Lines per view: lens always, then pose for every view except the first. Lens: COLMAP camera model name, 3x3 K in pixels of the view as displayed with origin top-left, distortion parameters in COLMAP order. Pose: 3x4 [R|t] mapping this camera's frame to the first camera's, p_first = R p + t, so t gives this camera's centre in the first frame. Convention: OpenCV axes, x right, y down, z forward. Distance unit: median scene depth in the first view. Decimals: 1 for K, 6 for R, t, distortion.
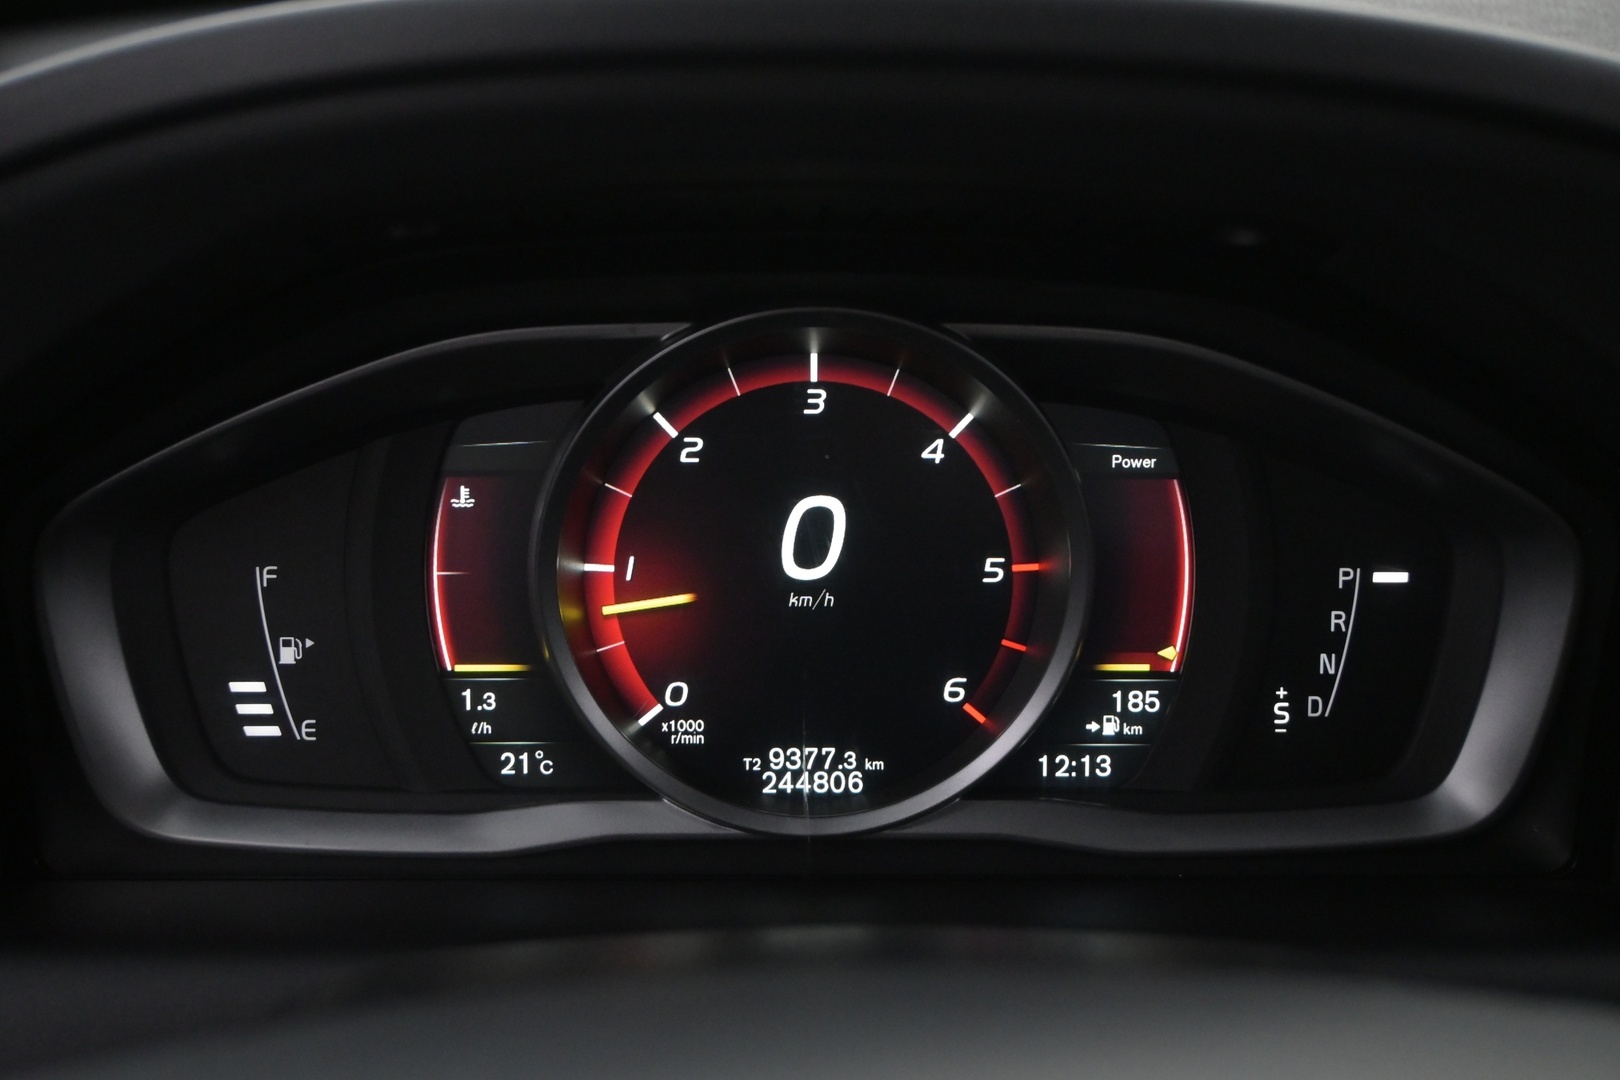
lens RADIAL K [[2117.5, 0, 806.5], [0, 2117.5, 554.4], [0, 0, 1]] dist [-0.007459, 0.000000]
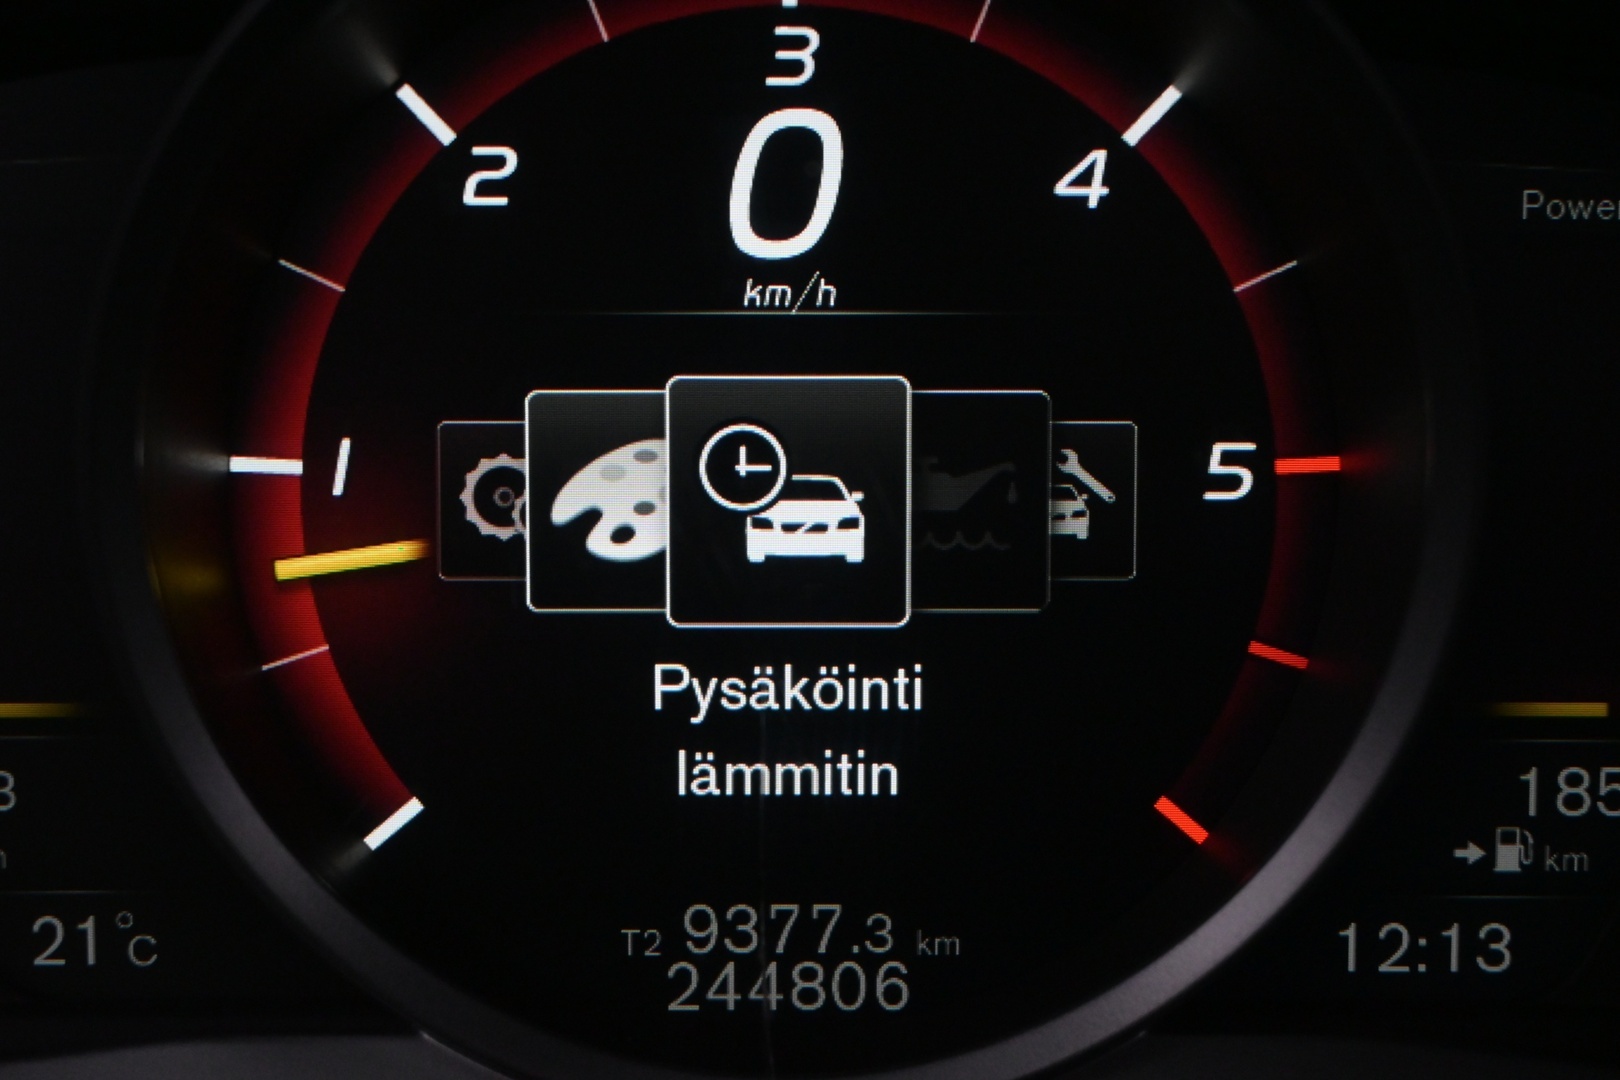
lens RADIAL K [[3616.2, 0, 811.9], [0, 3616.2, 544.9], [0, 0, 1]] dist [-0.081080, 0.000000]
pose [[0.999994, 0.000111, -0.003436, 0.010057], [-0.000018, 0.999637, 0.026924, 0.002828], [0.003438, -0.026924, 0.999632, 0.303311]]
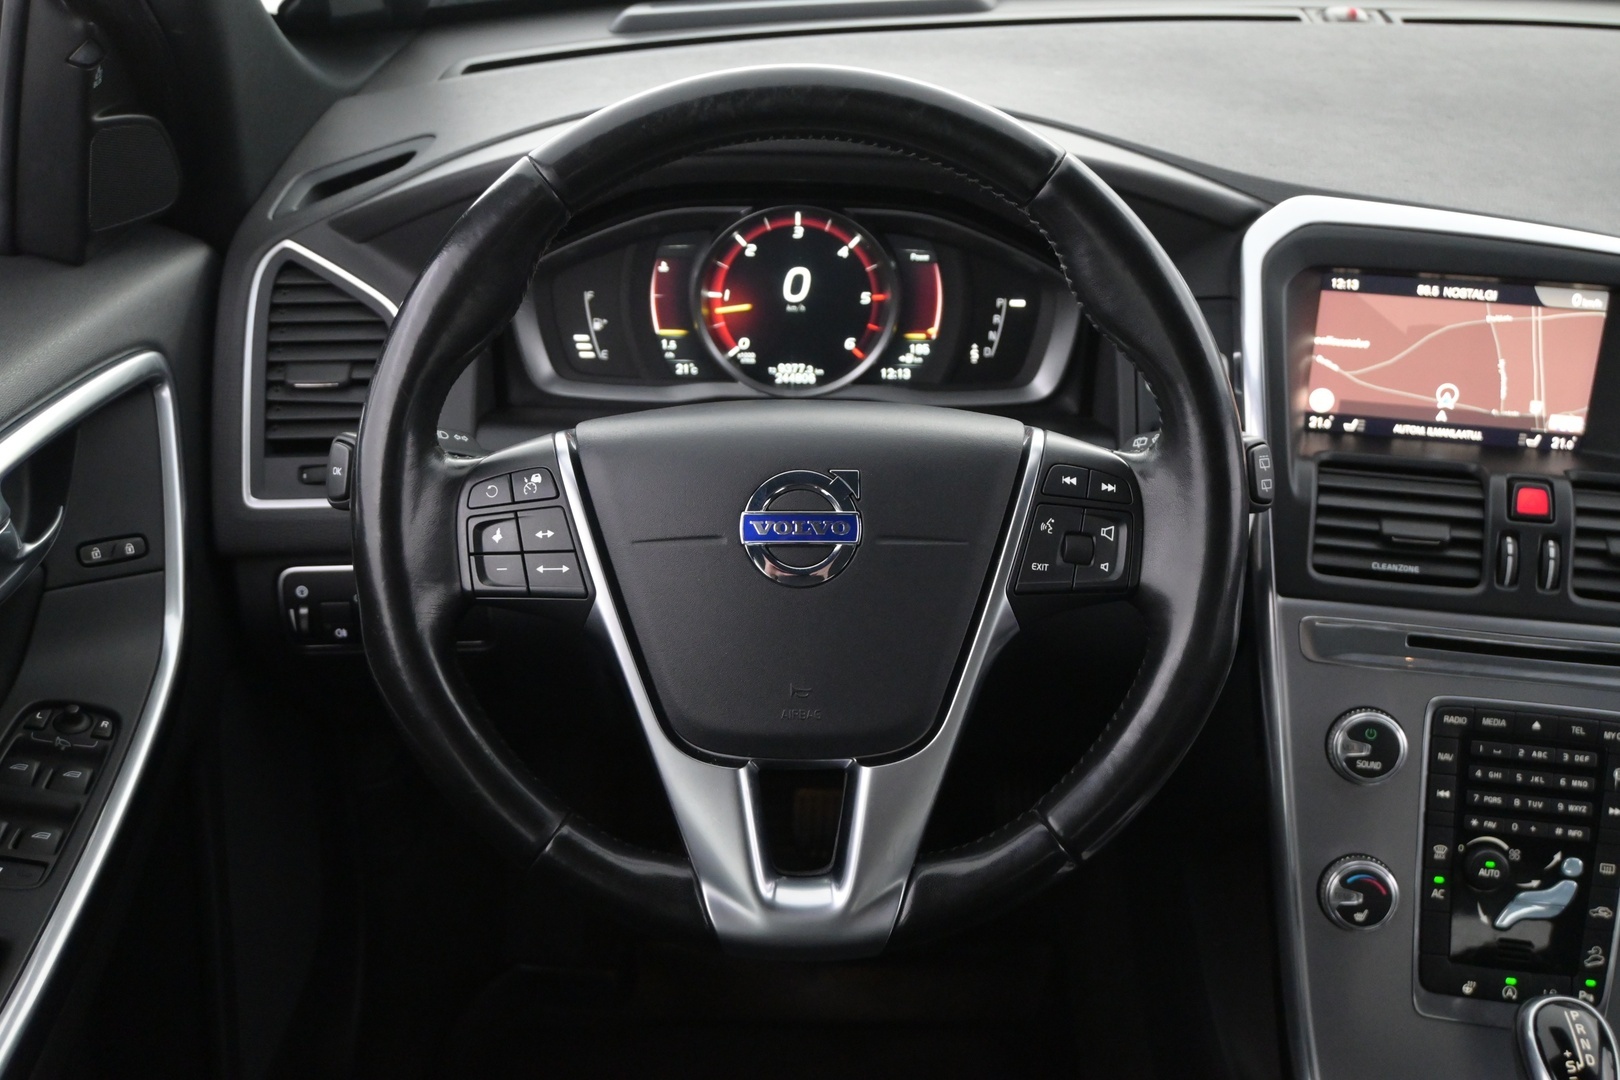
lens RADIAL K [[1848.0, 0, 817.4], [0, 1848.0, 534.6], [0, 0, 1]] dist [0.005082, 0.000000]
pose [[0.999866, 0.016218, 0.002009, 0.028923], [-0.016335, 0.988201, 0.152291, -0.050267], [0.000484, -0.152304, 0.988334, -1.302221]]
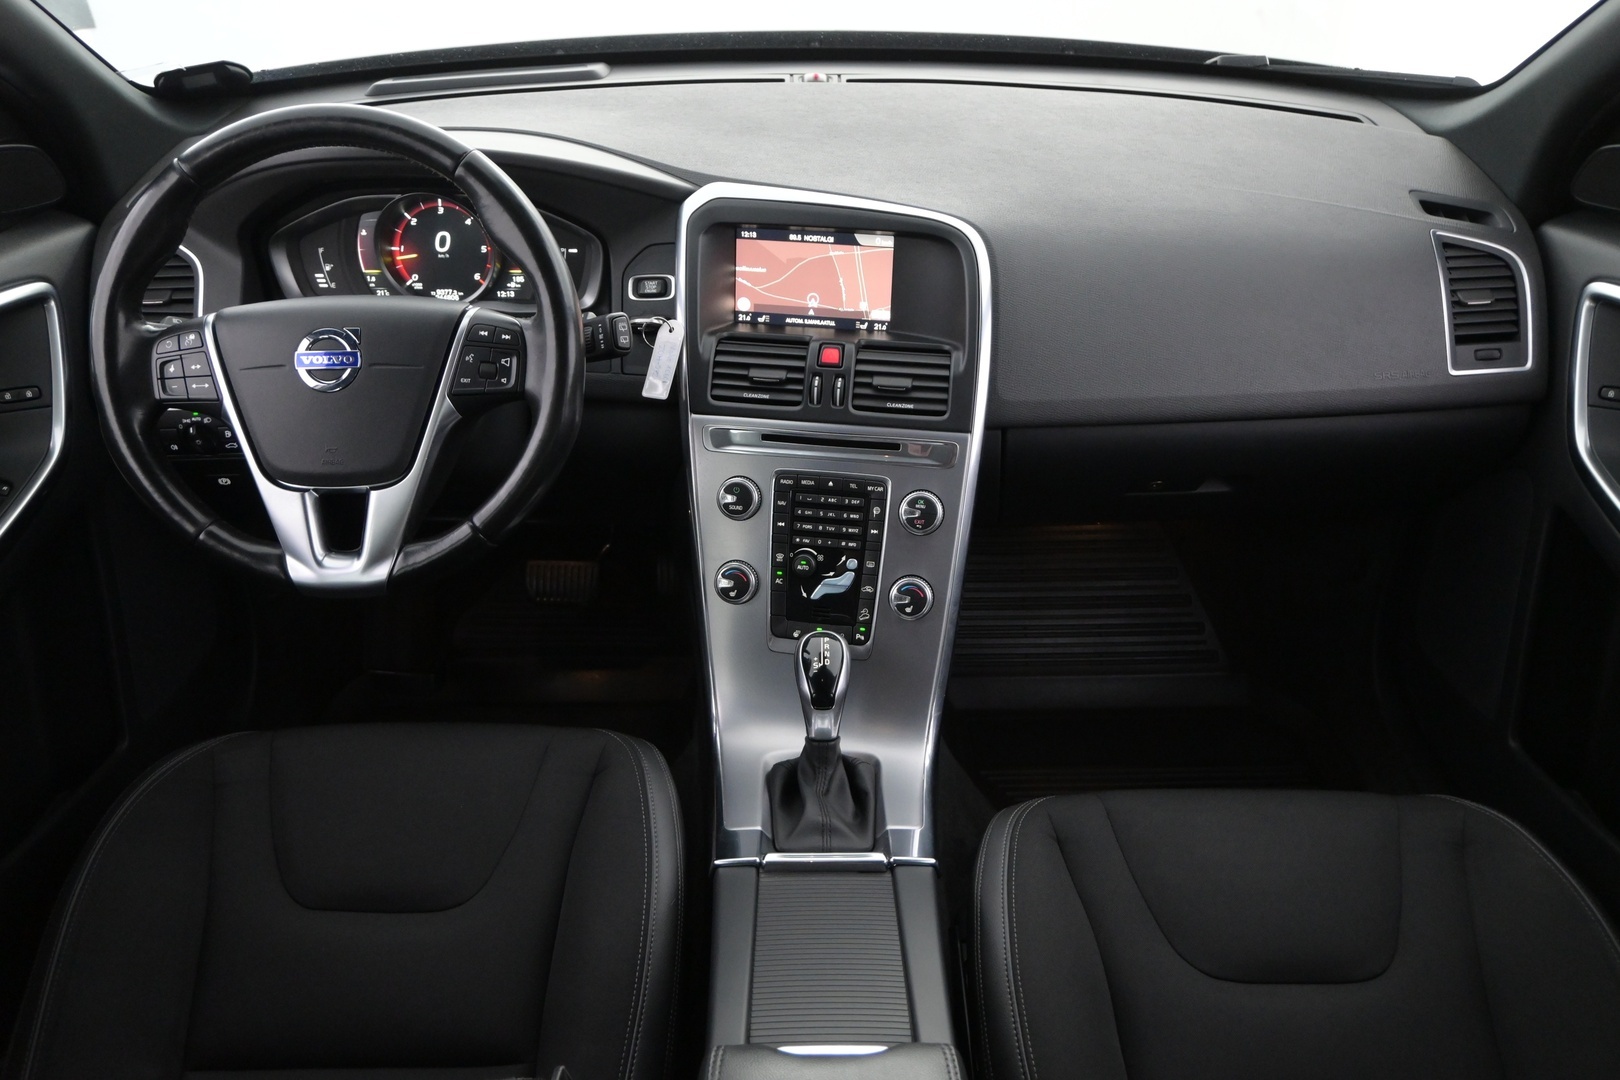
lens RADIAL K [[1285.4, 0, 811.2], [0, 1285.4, 537.0], [0, 0, 1]] dist [-0.017891, 0.012020]
pose [[0.999974, 0.002775, -0.006724, 0.796434], [-0.001322, 0.978308, 0.207150, 0.040138], [0.007153, -0.207136, 0.978286, -1.762254]]
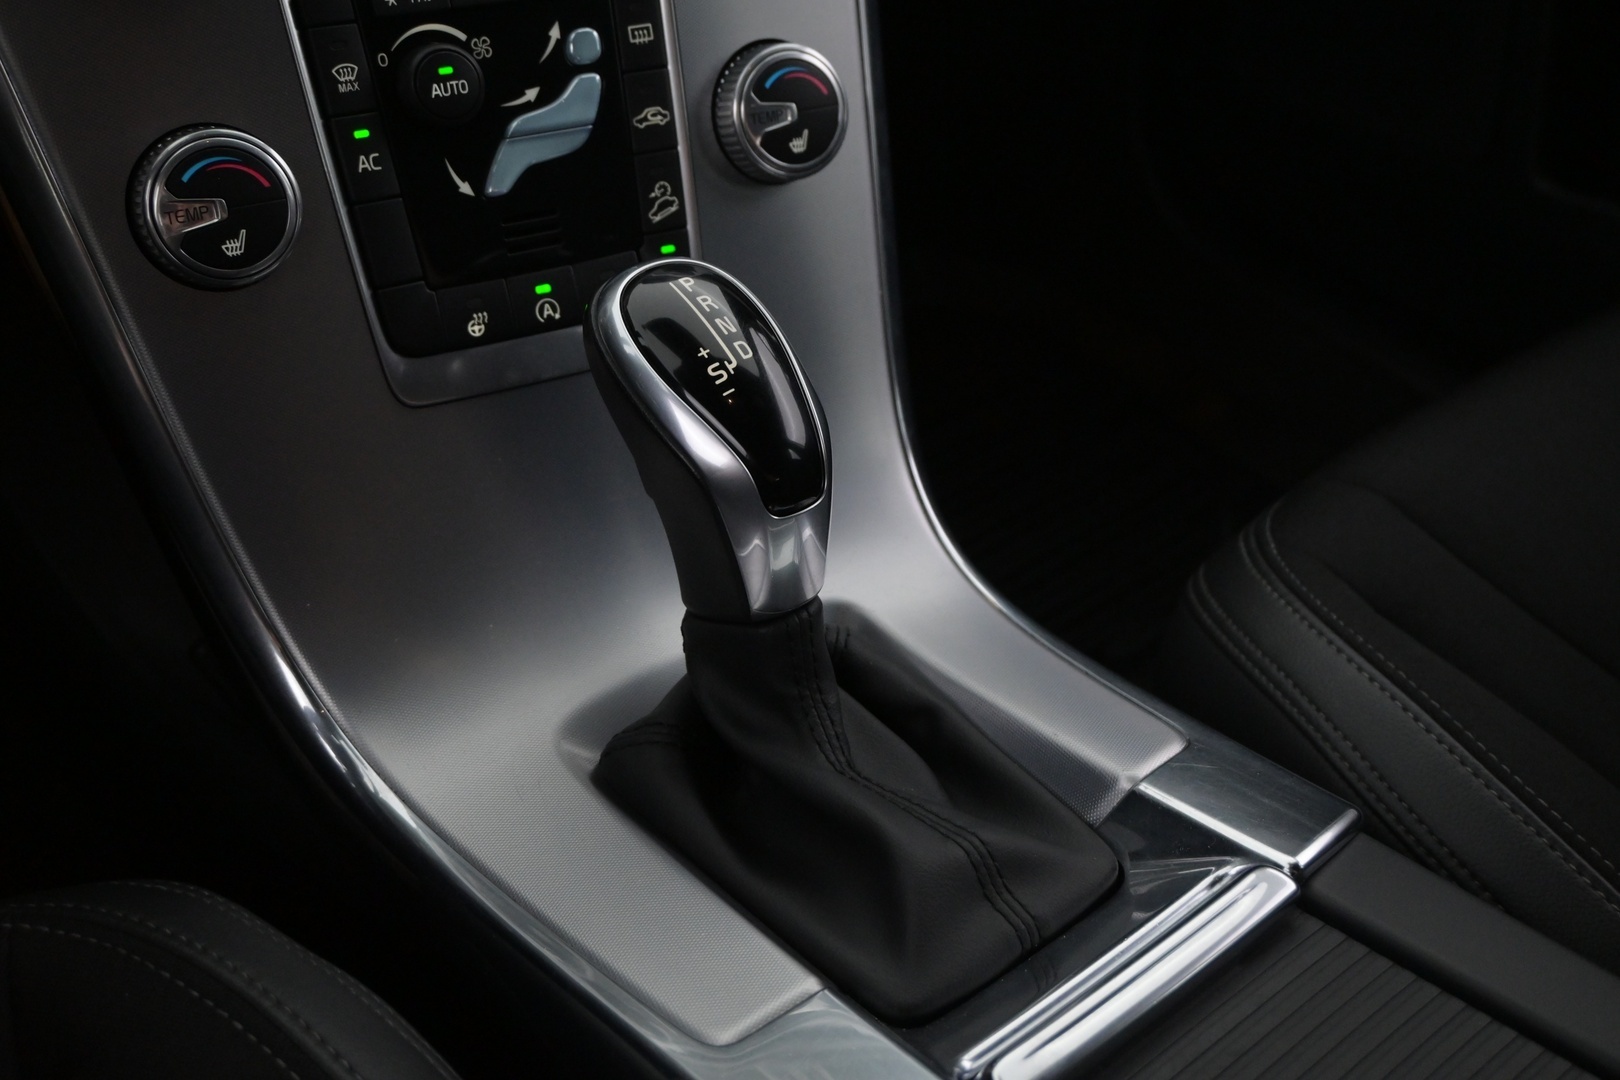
lens RADIAL K [[1643.0, 0, 811.4], [0, 1643.0, 532.2], [0, 0, 1]] dist [0.011907, 0.000000]
pose [[0.774766, -0.346560, 0.528804, 0.360352], [0.121462, 0.902393, 0.413440, 0.475170], [-0.620471, -0.256090, 0.741238, -0.229885]]
